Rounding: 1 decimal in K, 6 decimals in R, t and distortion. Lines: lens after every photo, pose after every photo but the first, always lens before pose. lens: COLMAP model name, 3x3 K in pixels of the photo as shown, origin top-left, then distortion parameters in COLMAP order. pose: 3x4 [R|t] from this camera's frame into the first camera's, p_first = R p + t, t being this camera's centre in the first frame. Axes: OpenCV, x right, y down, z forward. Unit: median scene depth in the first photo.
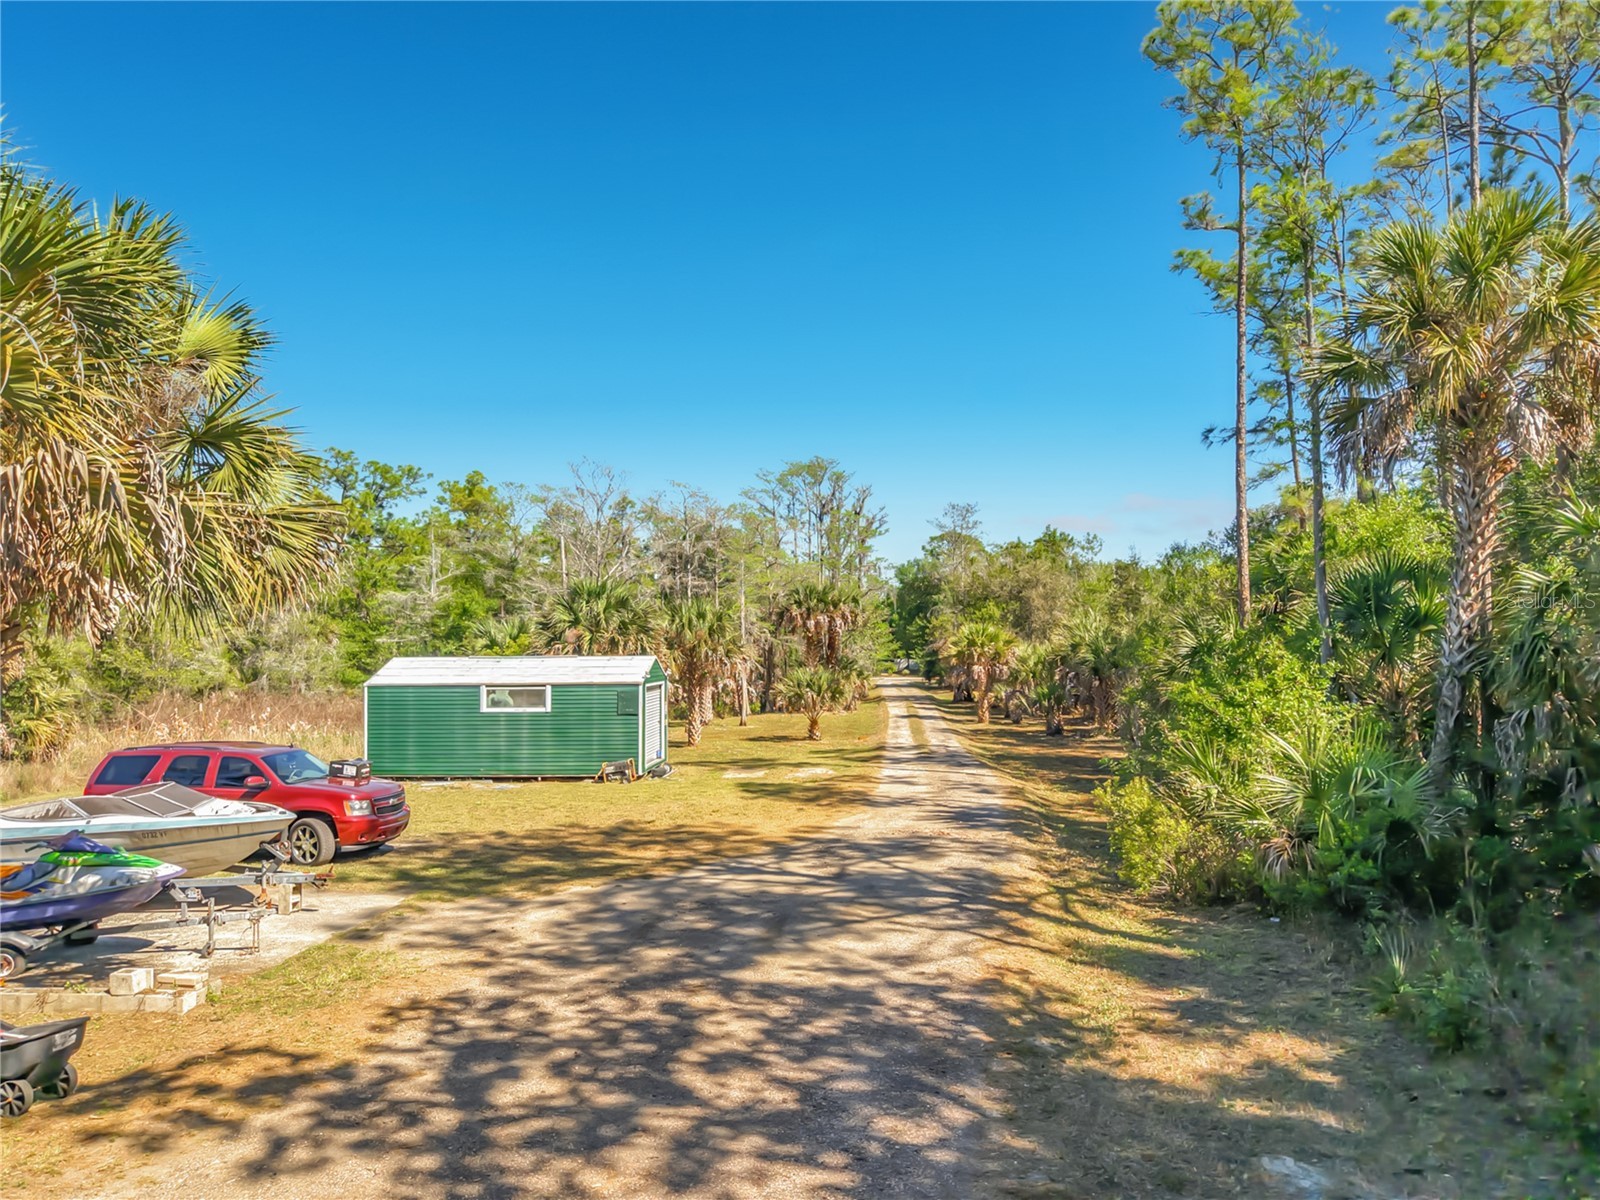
lens RADIAL K [[1098.7, 0, 800.6], [0, 1098.7, 612.7], [0, 0, 1]] dist [0.071717, -0.072519]
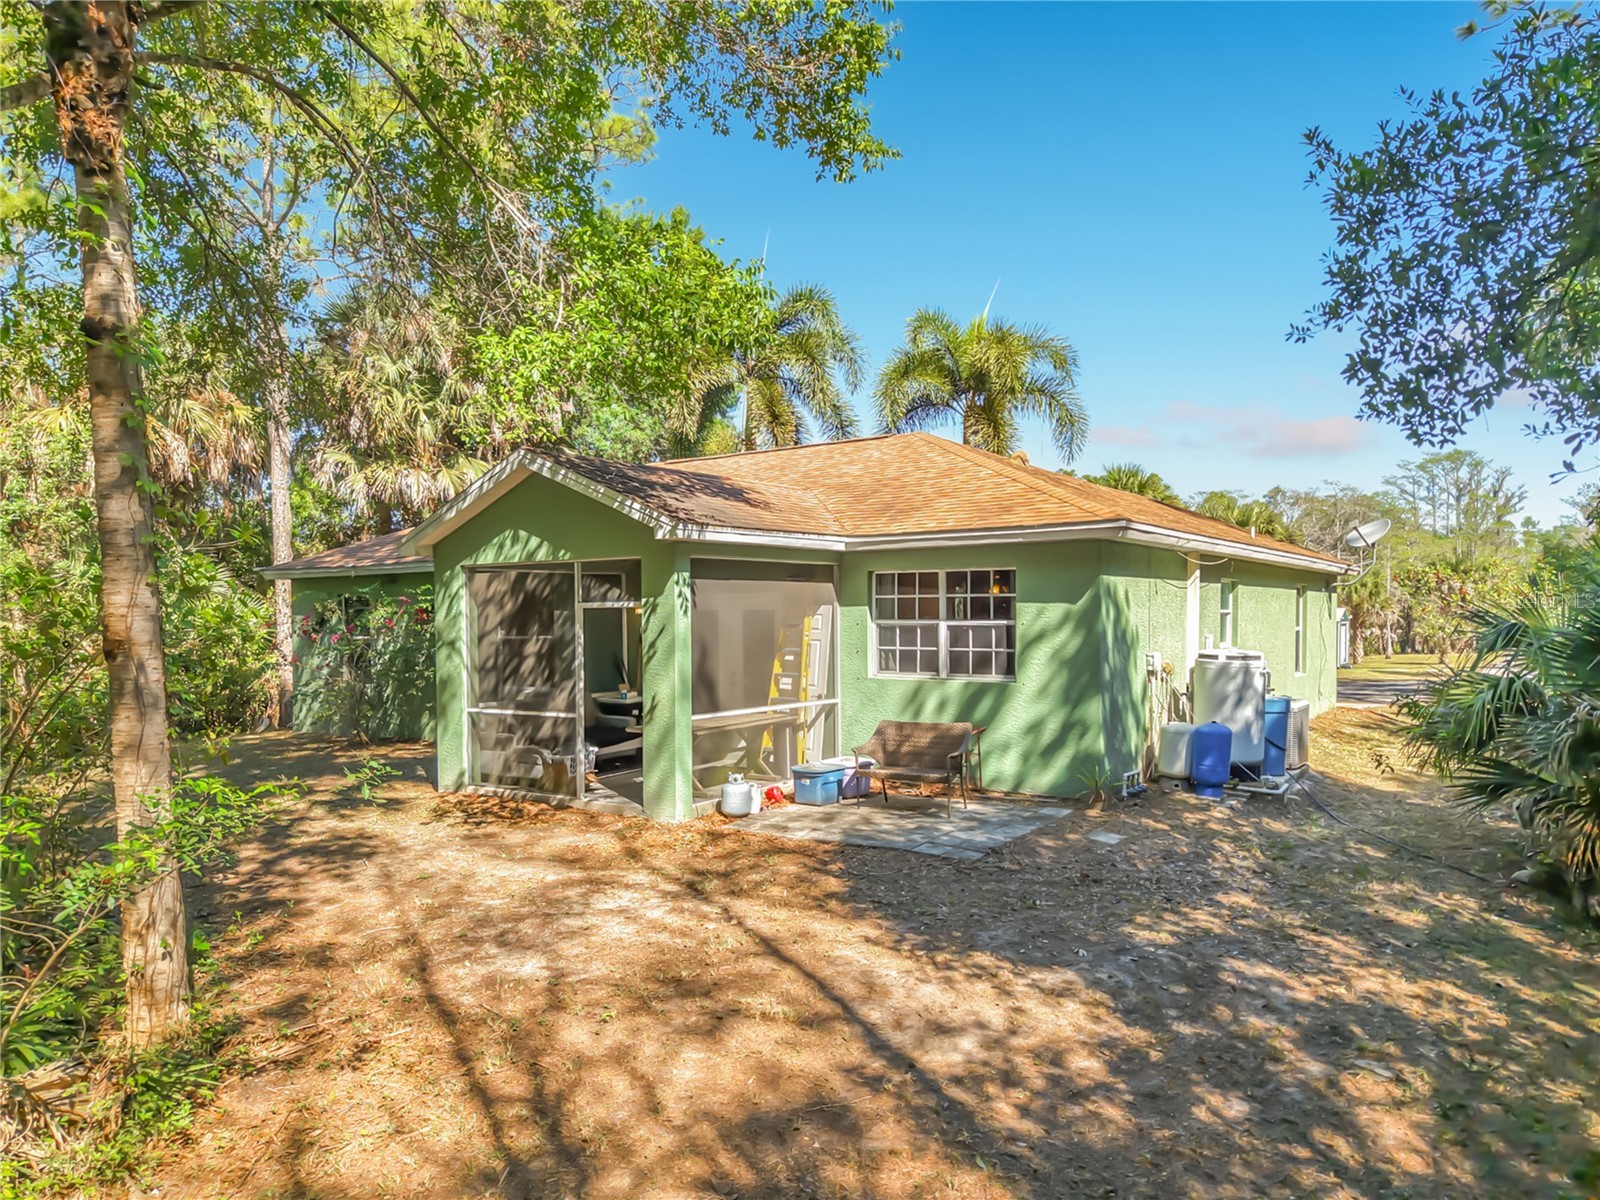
lens RADIAL K [[1098.7, 0, 800.6], [0, 1098.7, 612.7], [0, 0, 1]] dist [0.071717, -0.072519]
pose [[0.865792, 0.010565, -0.500292, 0.028436], [0.009731, 0.999233, 0.037942, -0.053416], [0.500309, -0.037718, 0.865025, -1.696163]]
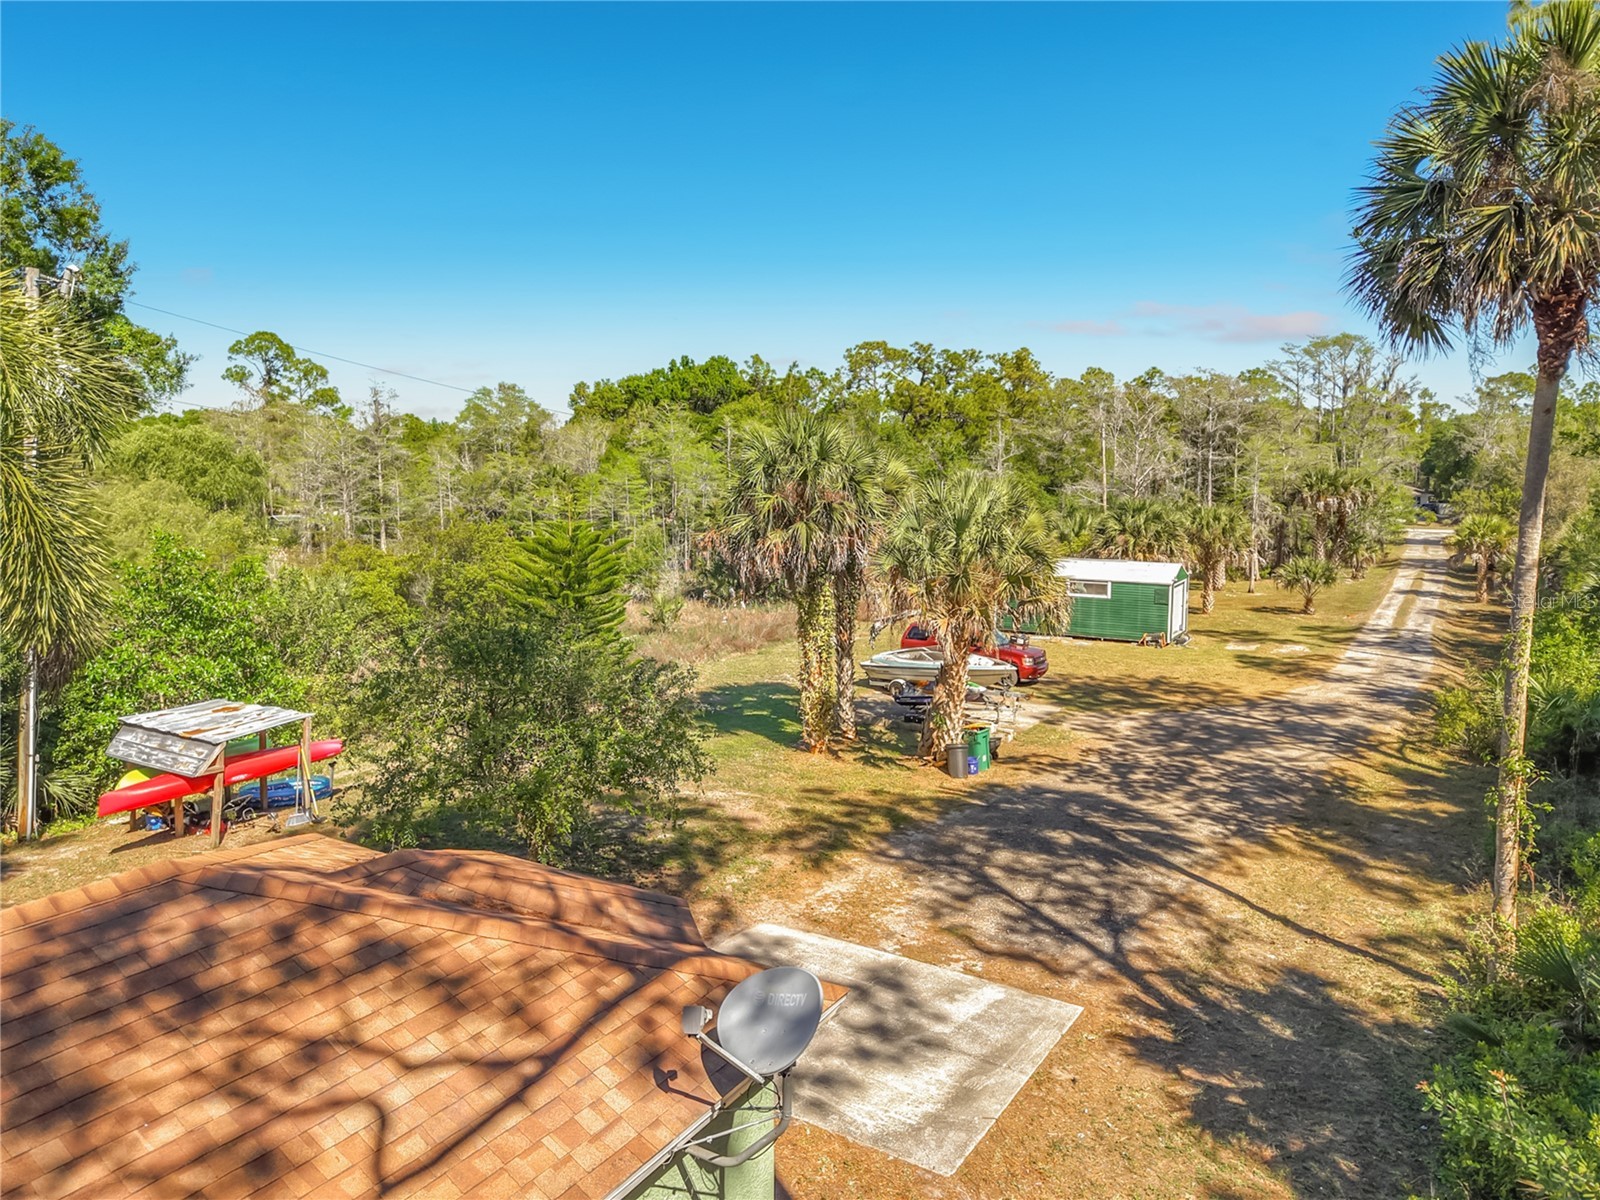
lens RADIAL K [[1129.4, 0, 801.5], [0, 1129.4, 547.6], [0, 0, 1]] dist [0.053364, -0.046386]
pose [[0.901257, 0.043390, -0.431106, 0.101787], [0.005960, 0.993638, 0.112467, -0.236344], [0.433243, -0.103931, 0.895265, -0.900545]]
